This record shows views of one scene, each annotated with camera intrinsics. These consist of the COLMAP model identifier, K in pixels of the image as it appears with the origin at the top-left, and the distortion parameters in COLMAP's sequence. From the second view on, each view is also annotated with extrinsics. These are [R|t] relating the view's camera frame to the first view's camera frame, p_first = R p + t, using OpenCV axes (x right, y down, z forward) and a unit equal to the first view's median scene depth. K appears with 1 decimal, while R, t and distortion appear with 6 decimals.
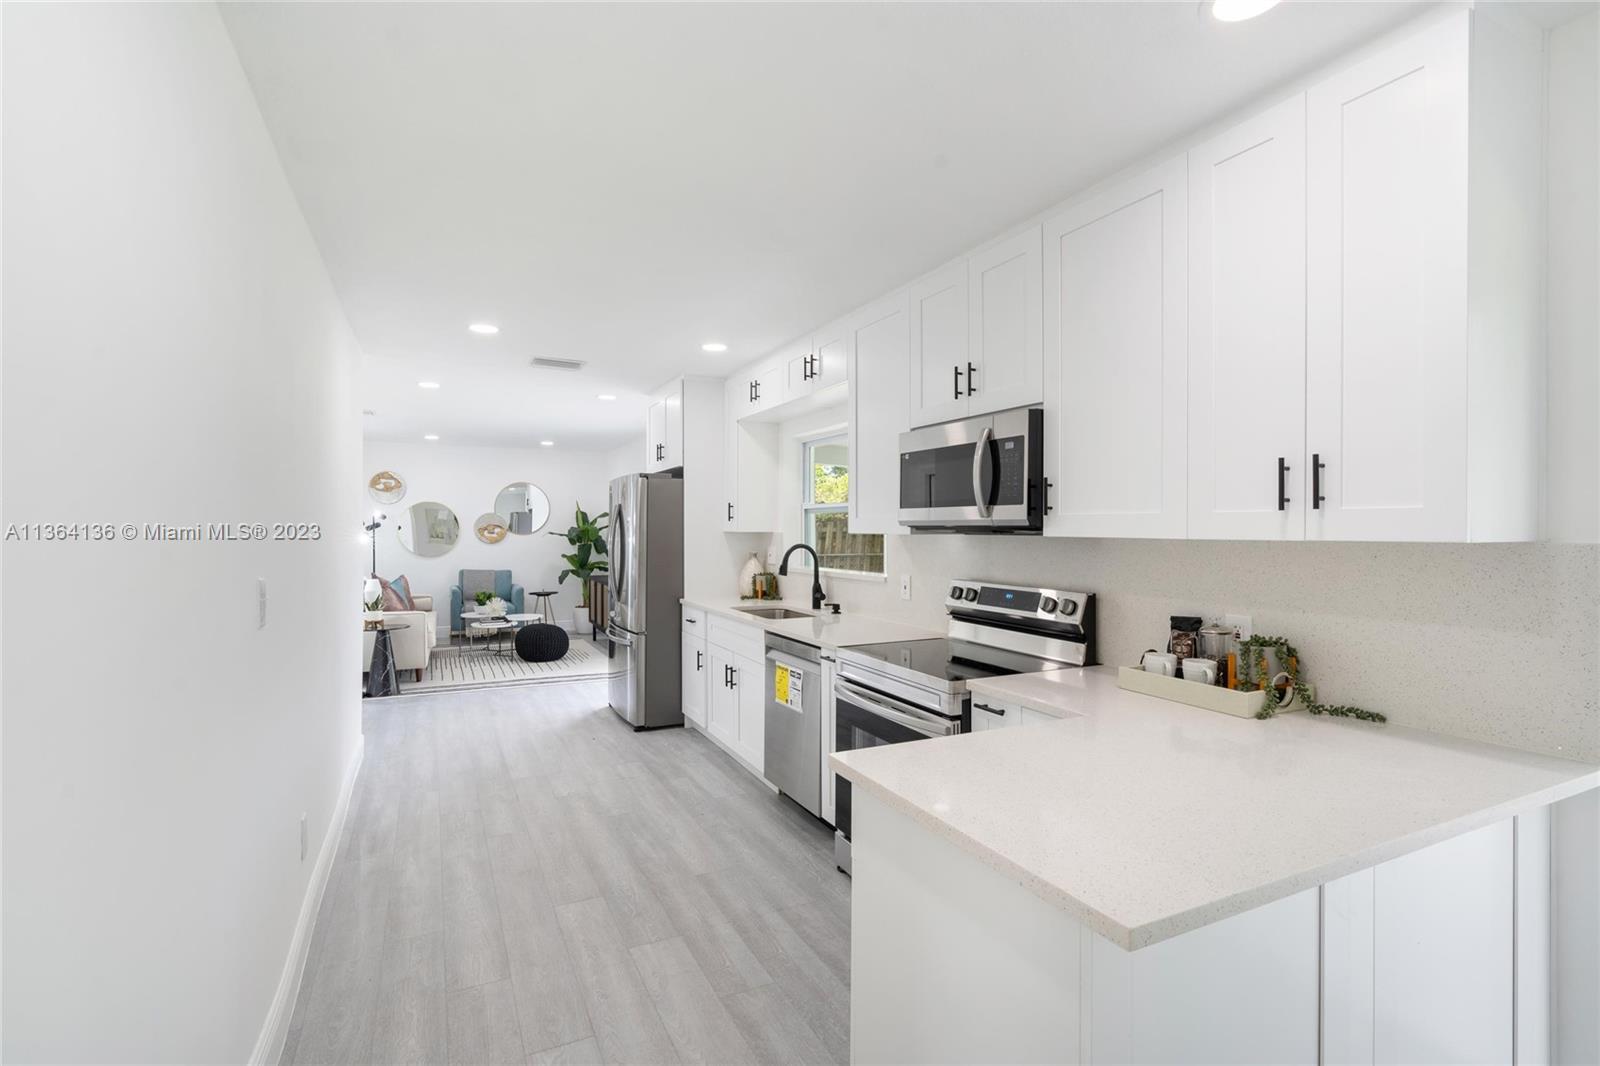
lens RADIAL K [[747.9, 0, 776.3], [0, 747.9, 523.7], [0, 0, 1]] dist [-0.005086, -0.000012]
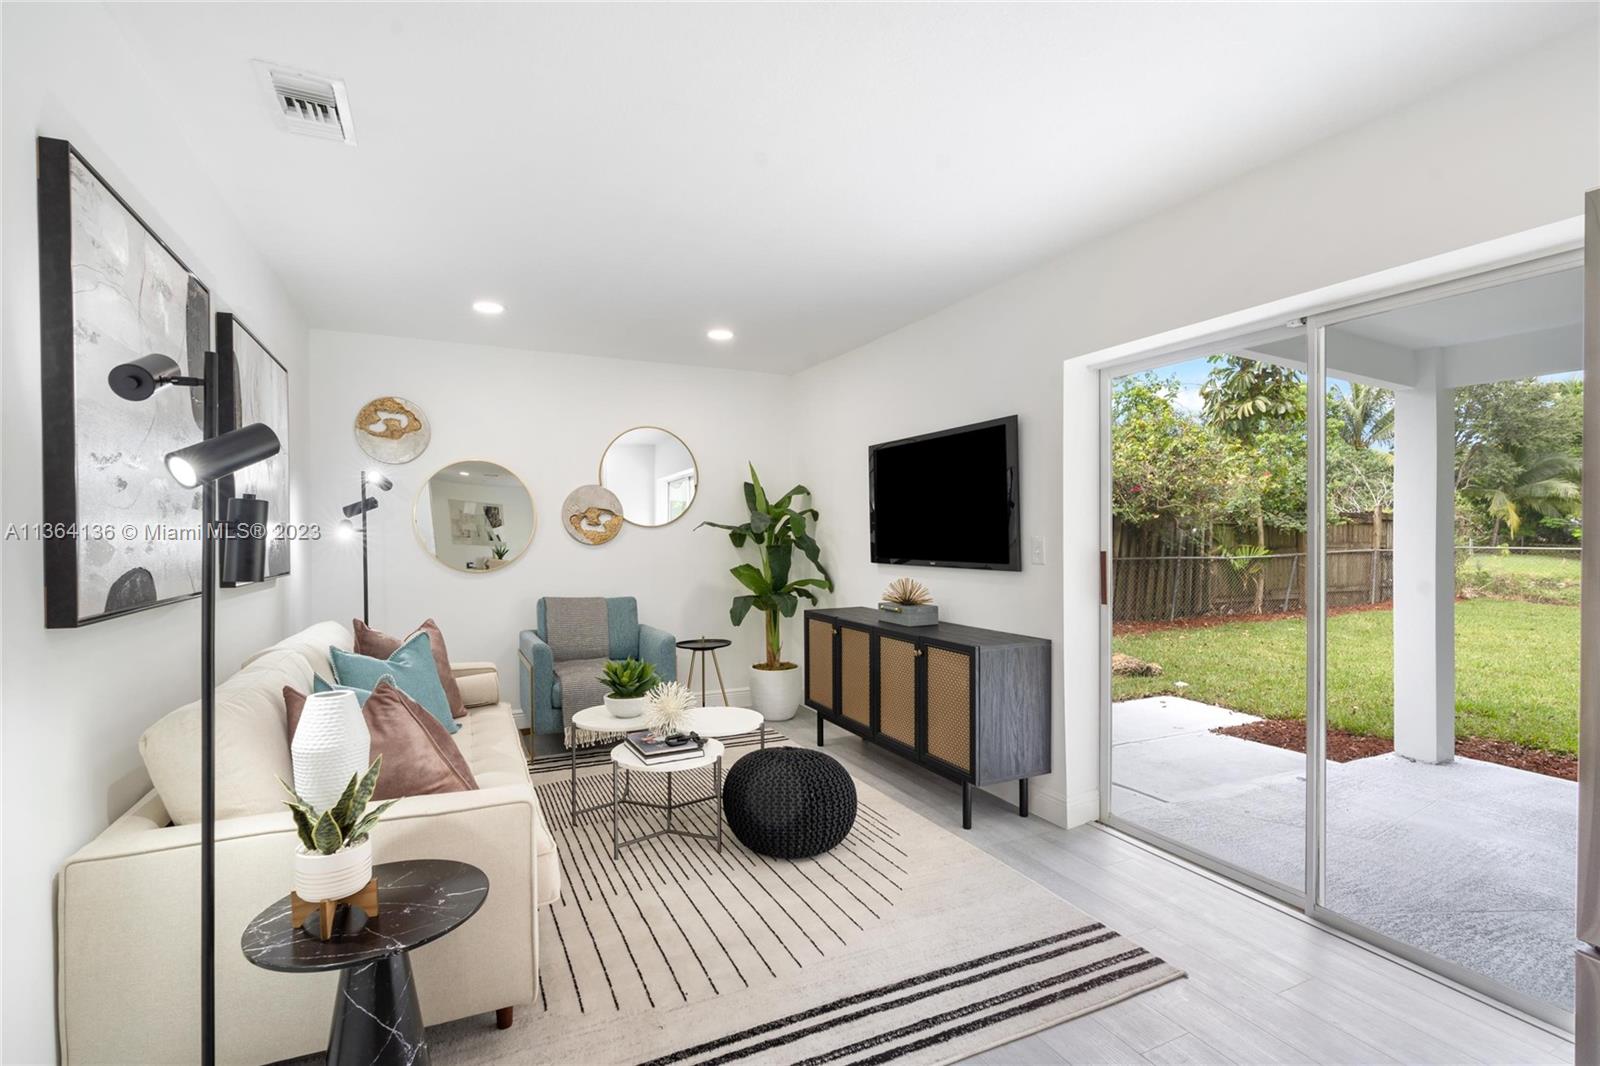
lens RADIAL K [[747.9, 0, 759.4], [0, 747.9, 531.6], [0, 0, 1]] dist [-0.005086, -0.000012]
pose [[0.999719, -0.001779, -0.023619, -0.268897], [0.001912, 0.999982, 0.005614, 0.015867], [0.023609, -0.005658, 0.999705, 0.516228]]
